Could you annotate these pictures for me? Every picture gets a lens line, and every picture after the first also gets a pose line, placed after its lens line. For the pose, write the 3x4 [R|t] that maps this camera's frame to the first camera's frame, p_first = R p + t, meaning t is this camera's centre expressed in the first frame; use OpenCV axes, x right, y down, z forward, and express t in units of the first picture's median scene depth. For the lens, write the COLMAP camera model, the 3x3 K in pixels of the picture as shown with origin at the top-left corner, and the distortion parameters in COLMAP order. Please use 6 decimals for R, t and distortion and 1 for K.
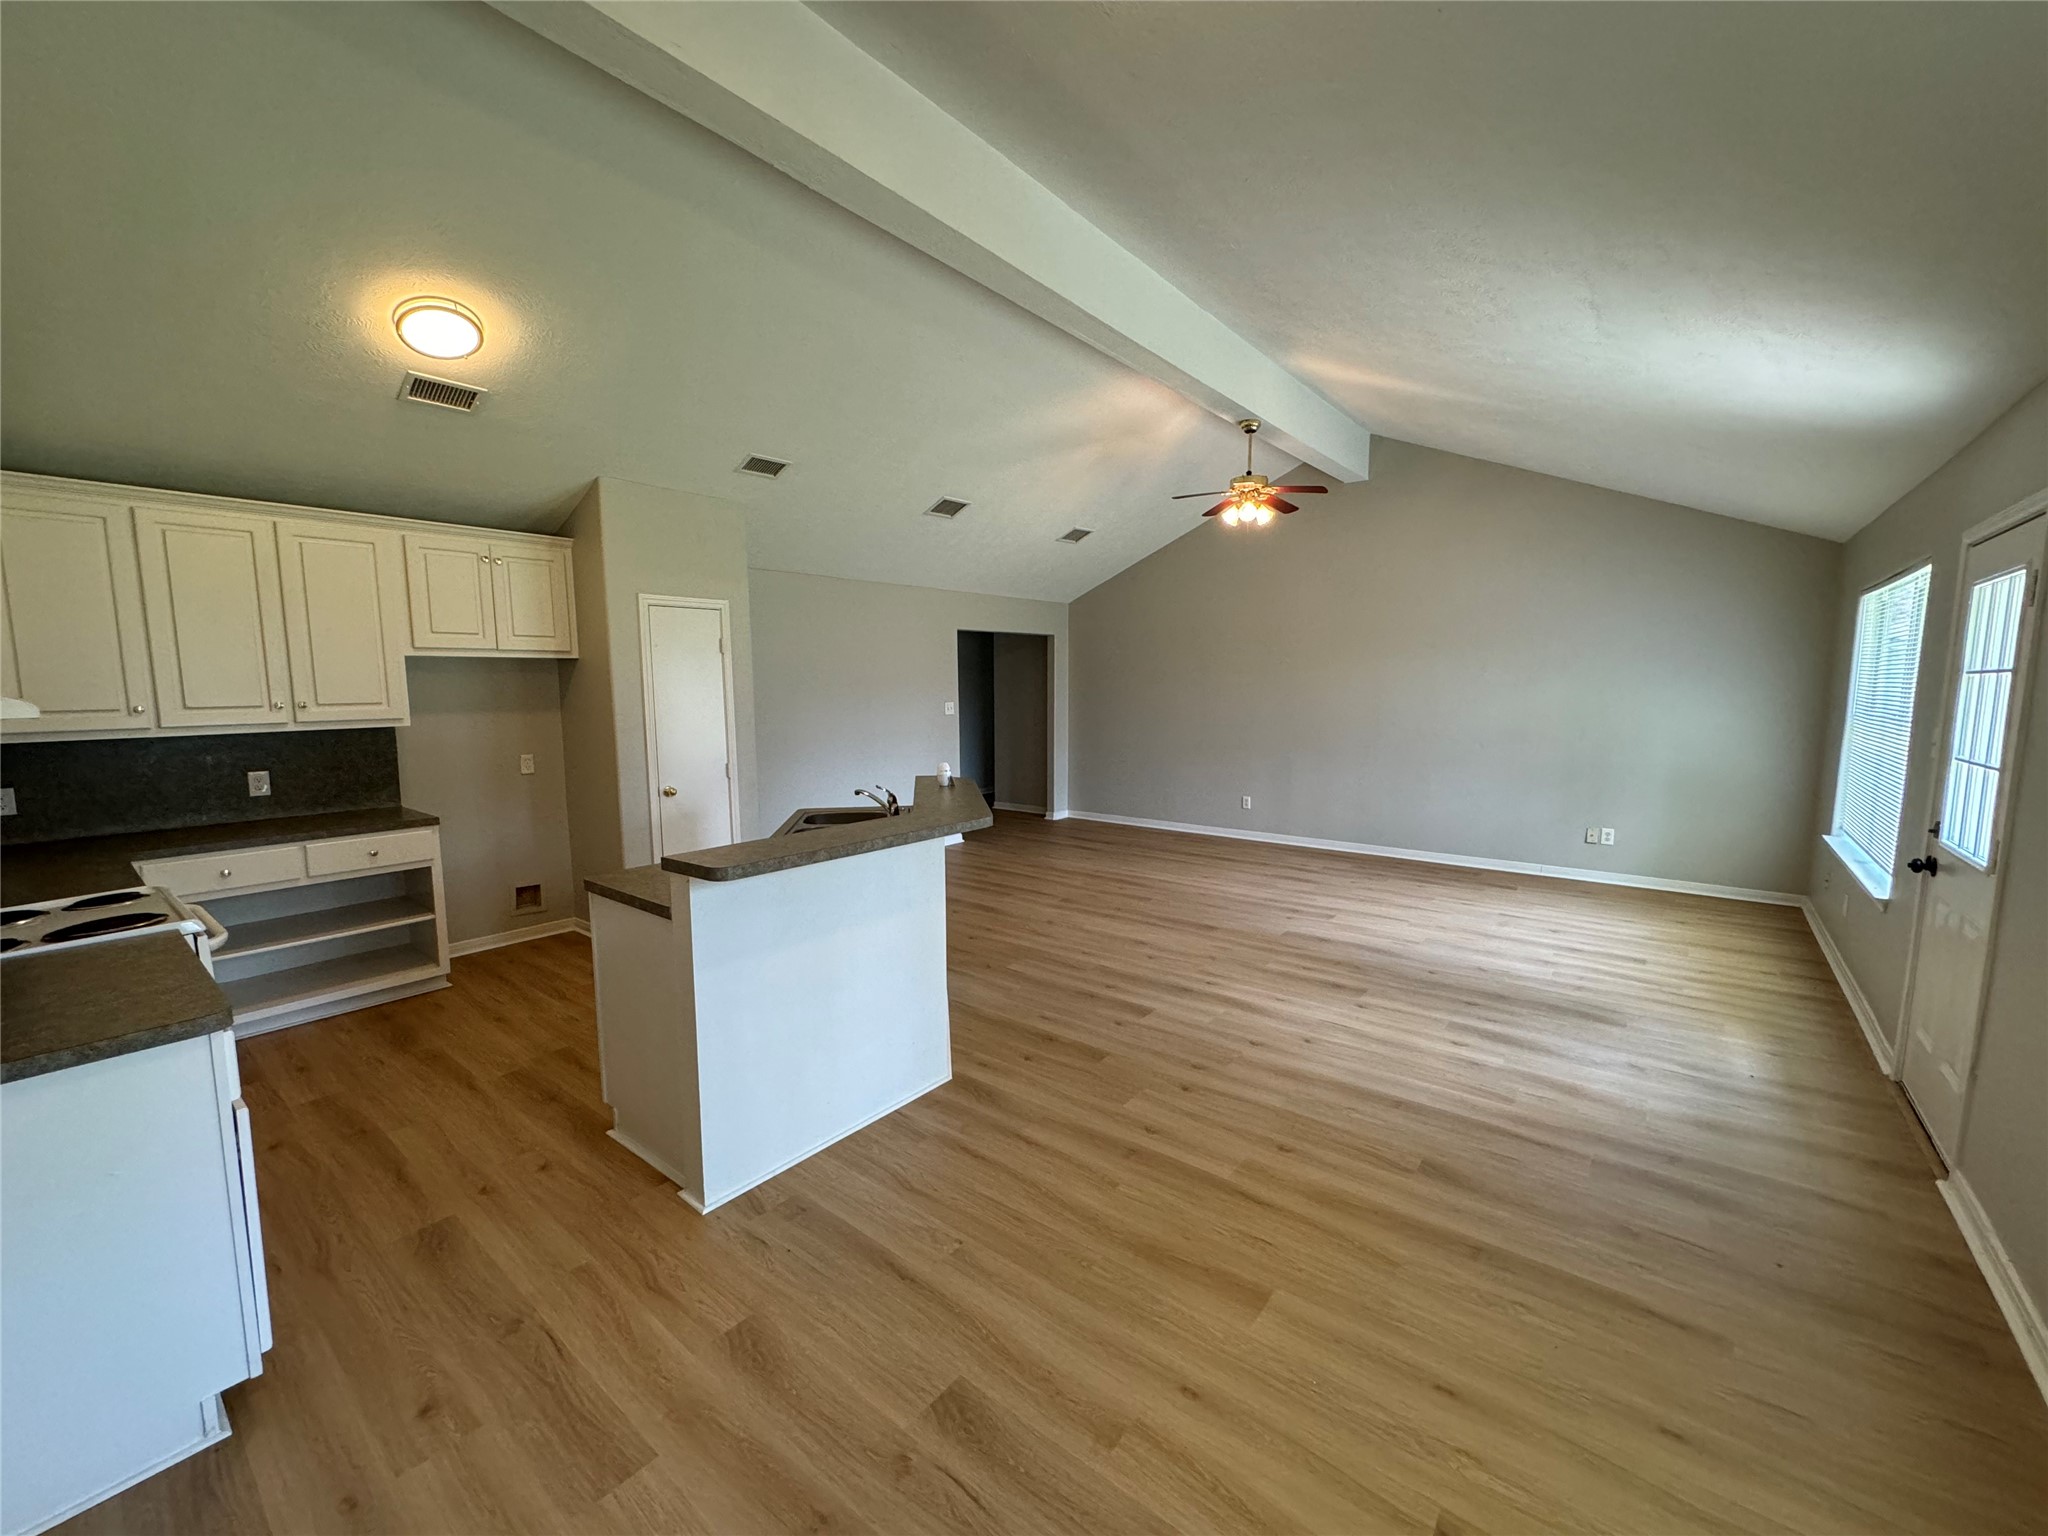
lens RADIAL K [[818.6, 0, 1024.8], [0, 818.6, 775.6], [0, 0, 1]] dist [0.004192, 0.000204]
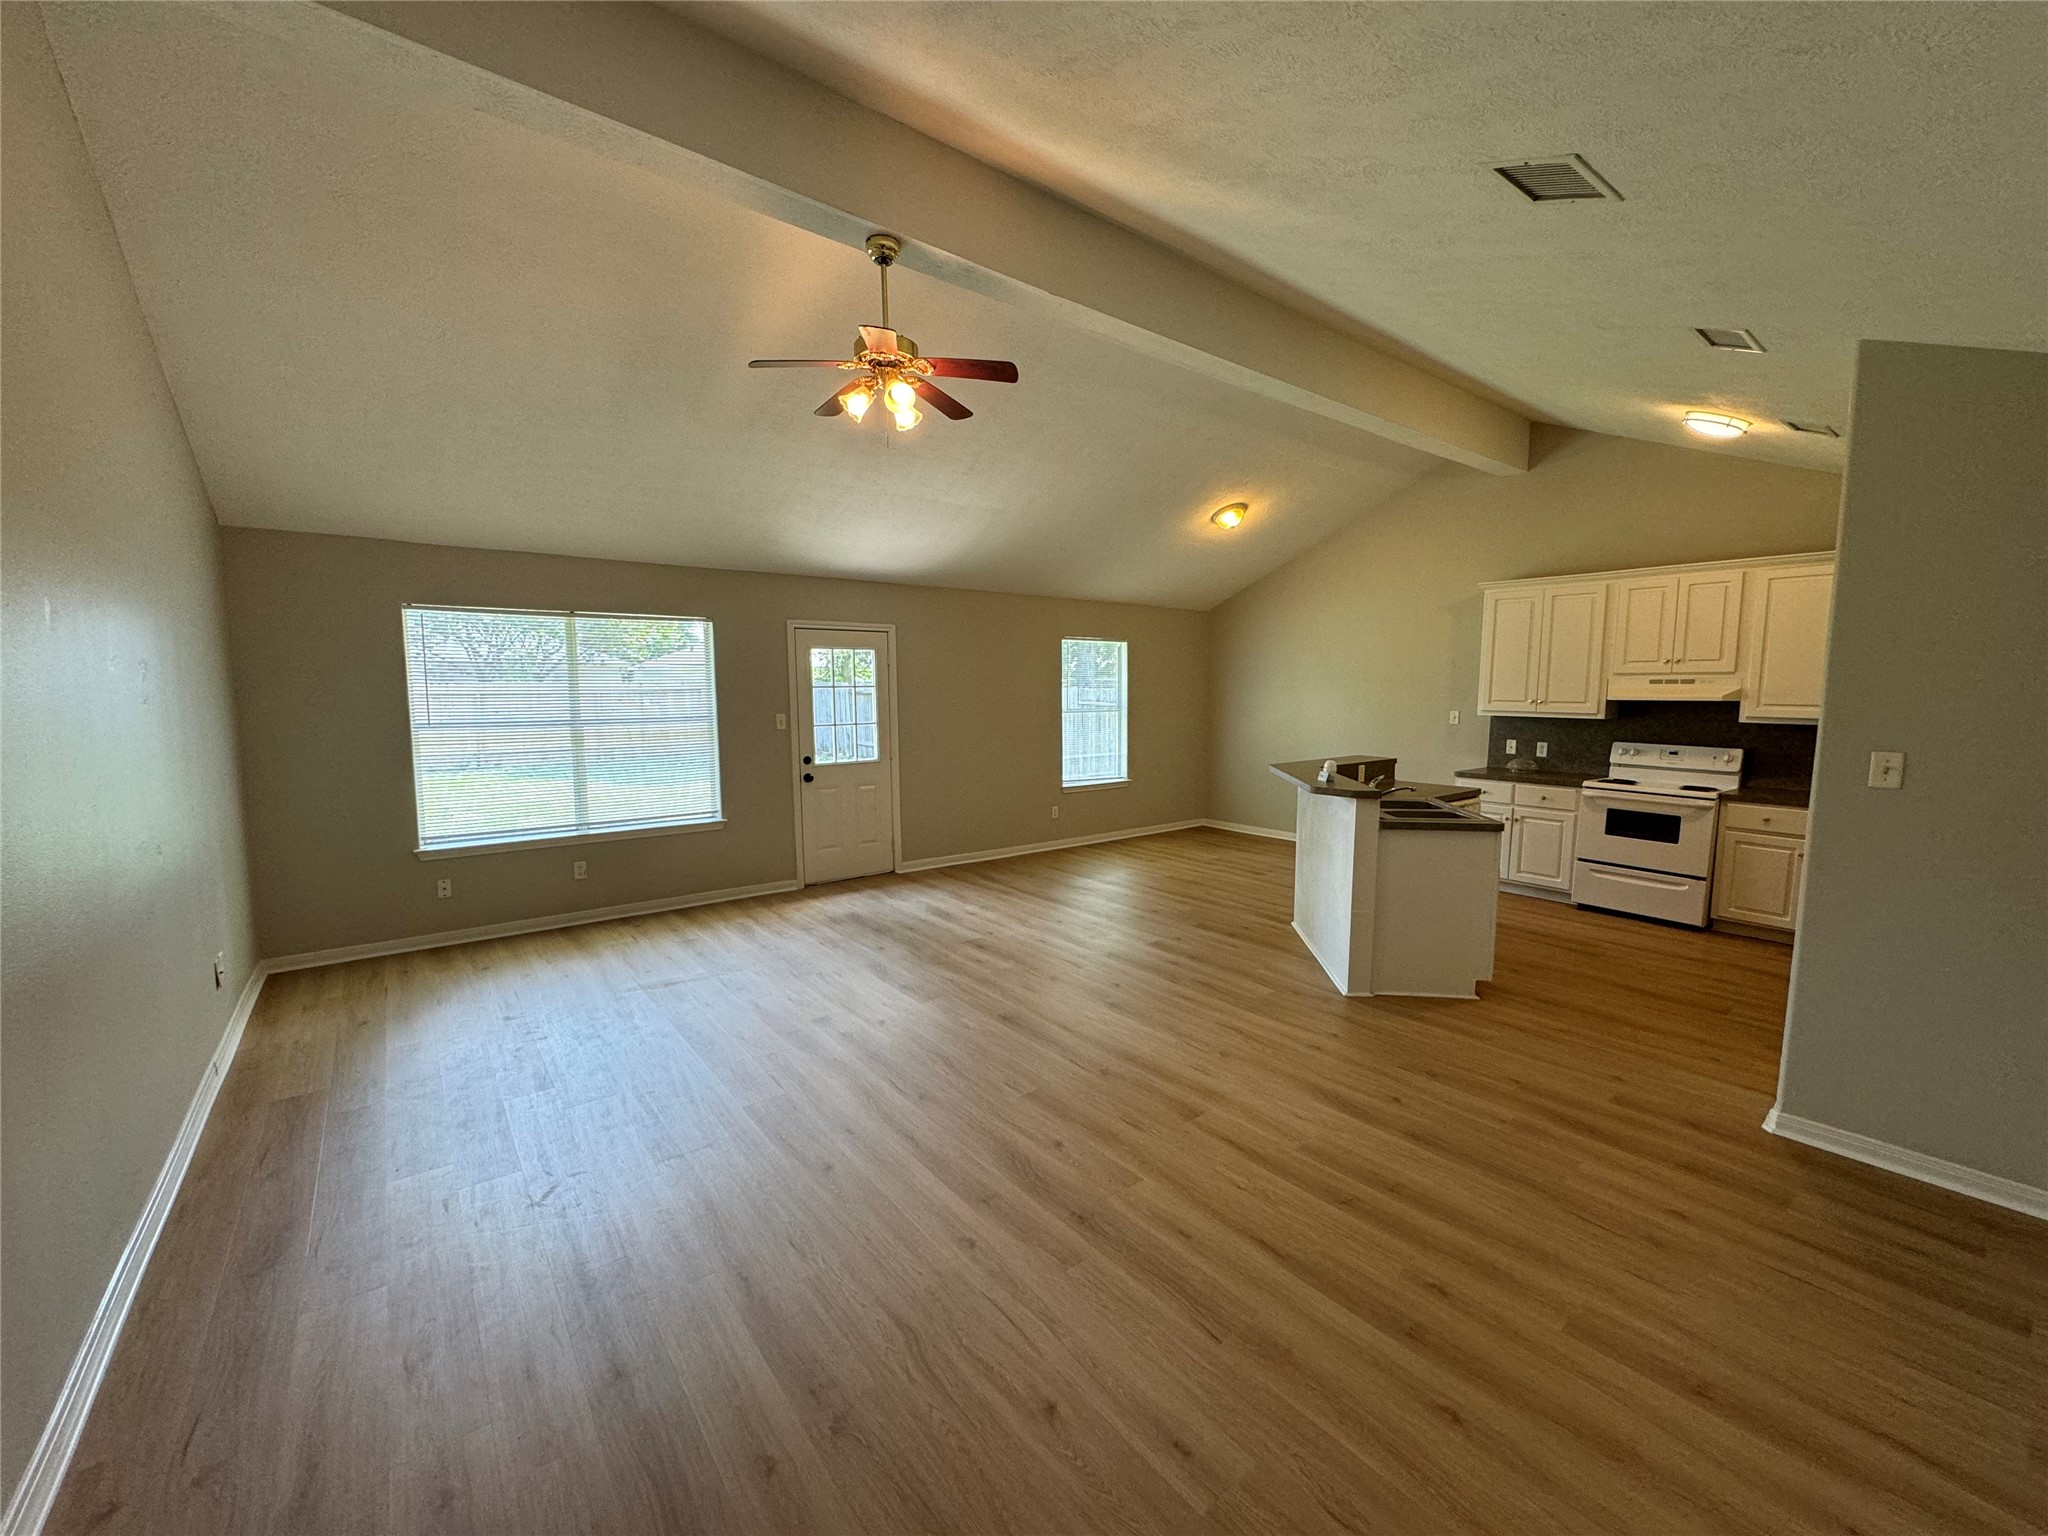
lens RADIAL K [[818.6, 0, 1018.0], [0, 818.6, 771.6], [0, 0, 1]] dist [0.004192, 0.000204]
pose [[-0.972268, -0.016640, 0.233275, 0.056113], [0.034189, 0.976636, 0.212163, -0.247850], [-0.231355, 0.214255, -0.948984, 2.109774]]
